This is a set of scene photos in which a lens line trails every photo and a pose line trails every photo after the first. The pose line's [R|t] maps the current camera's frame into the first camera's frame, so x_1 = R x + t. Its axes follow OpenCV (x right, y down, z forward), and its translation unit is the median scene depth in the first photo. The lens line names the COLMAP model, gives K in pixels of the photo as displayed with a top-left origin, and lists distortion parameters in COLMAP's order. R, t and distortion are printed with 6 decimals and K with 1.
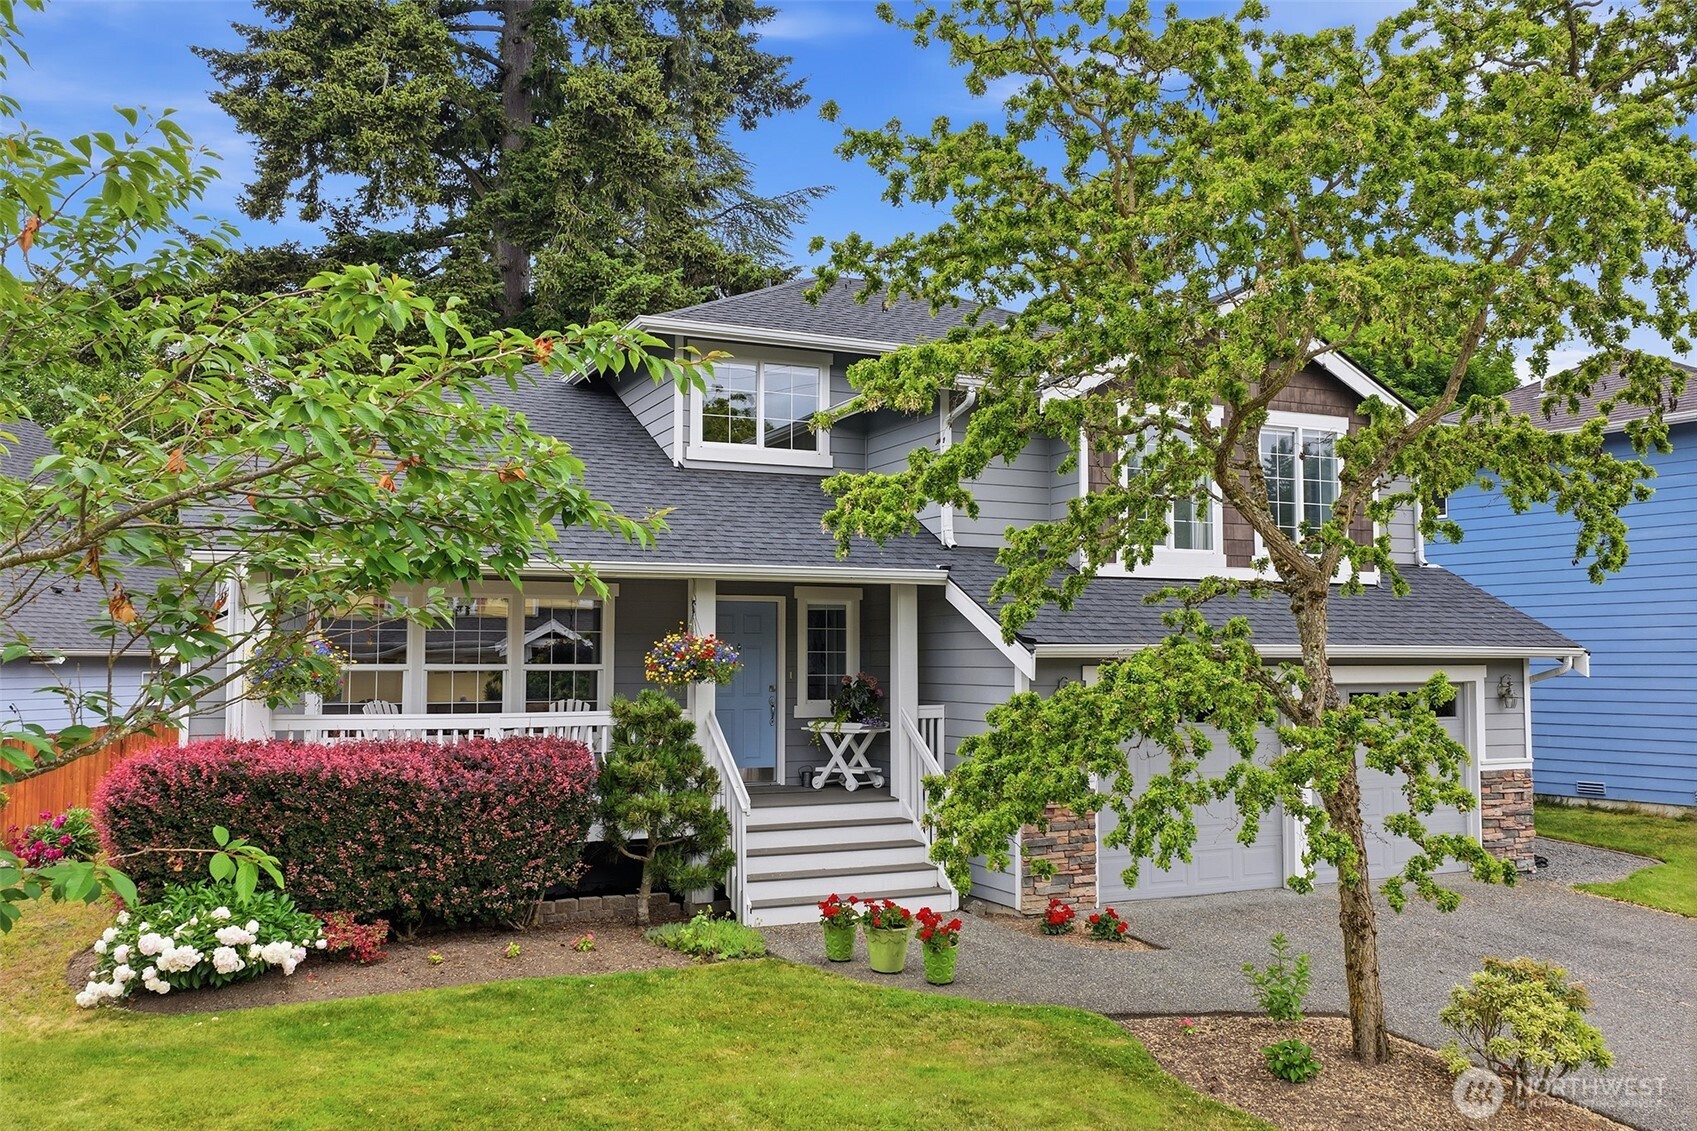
lens RADIAL K [[1370.5, 0, 848.5], [0, 1370.5, 565.5], [0, 0, 1]] dist [0.003728, 0.014557]
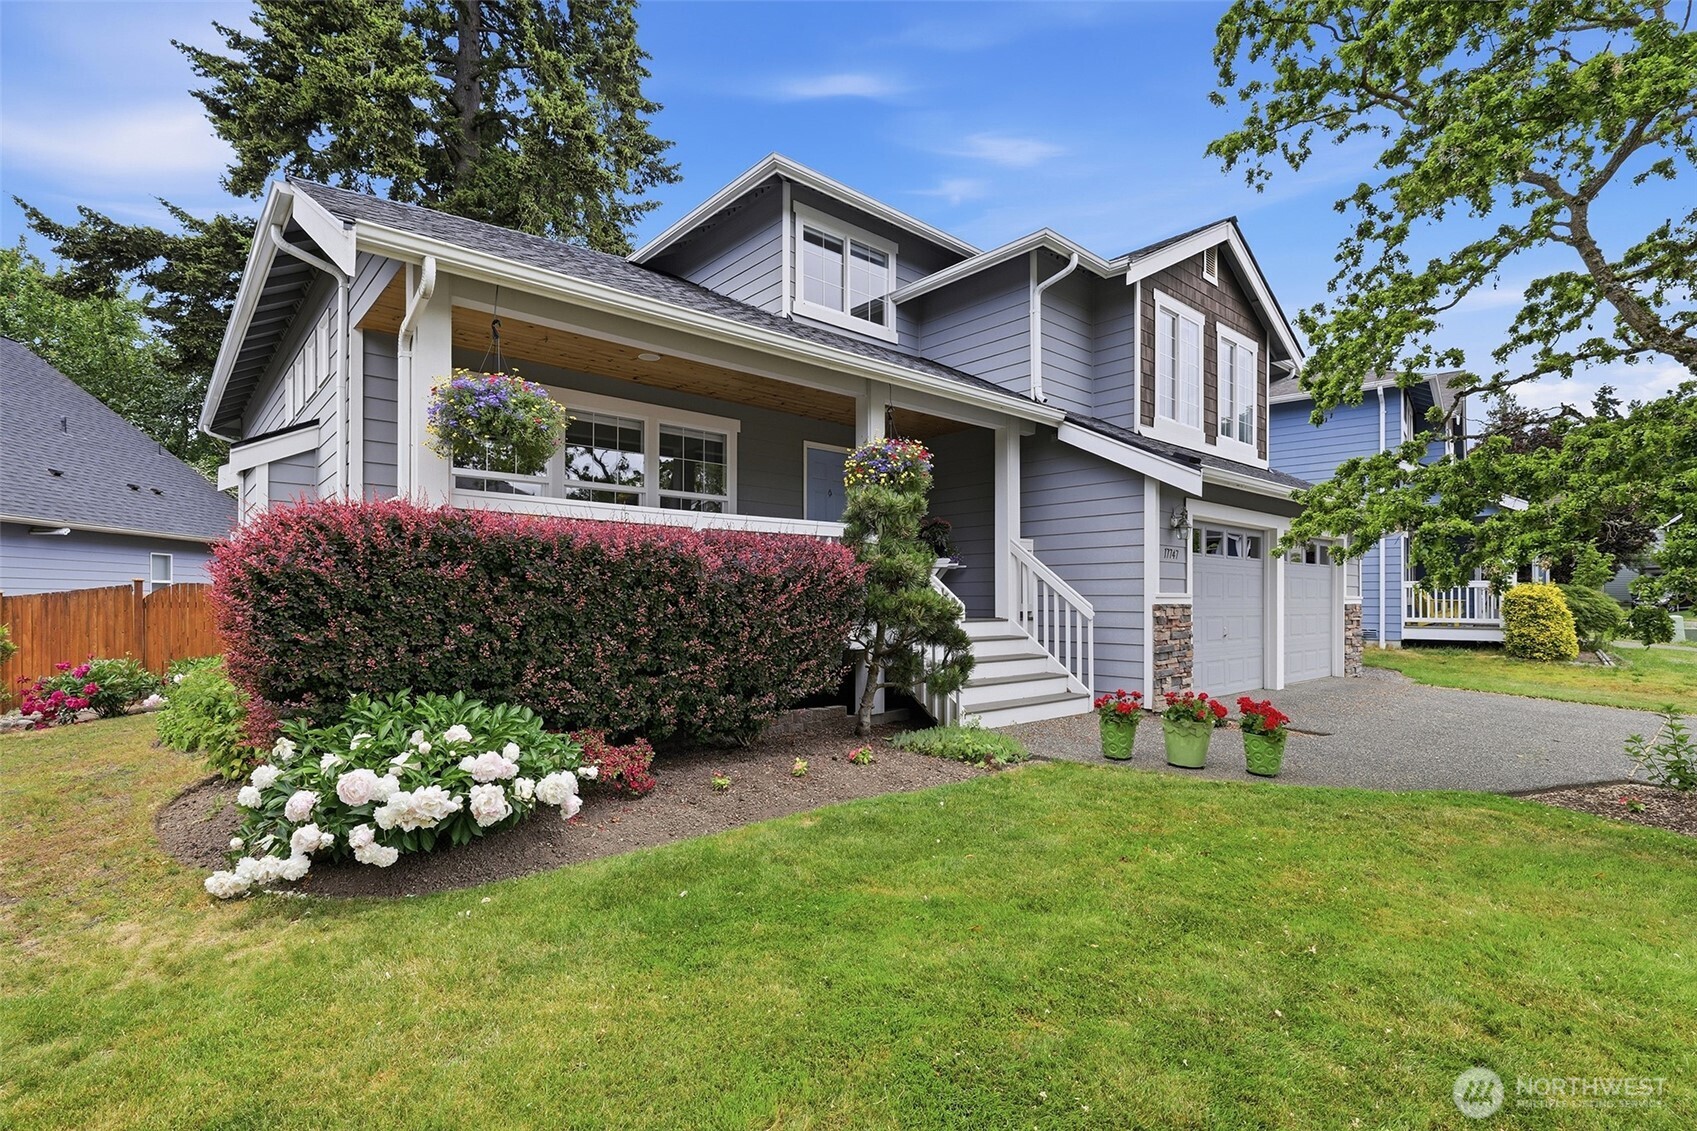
lens RADIAL K [[788.1, 0, 846.0], [0, 788.1, 592.2], [0, 0, 1]] dist [0.001826, 0.000097]
pose [[0.962136, 0.002243, 0.272562, -0.354018], [-0.019461, 0.997979, 0.060485, 0.148020], [-0.271876, -0.063499, 0.960235, 0.551510]]
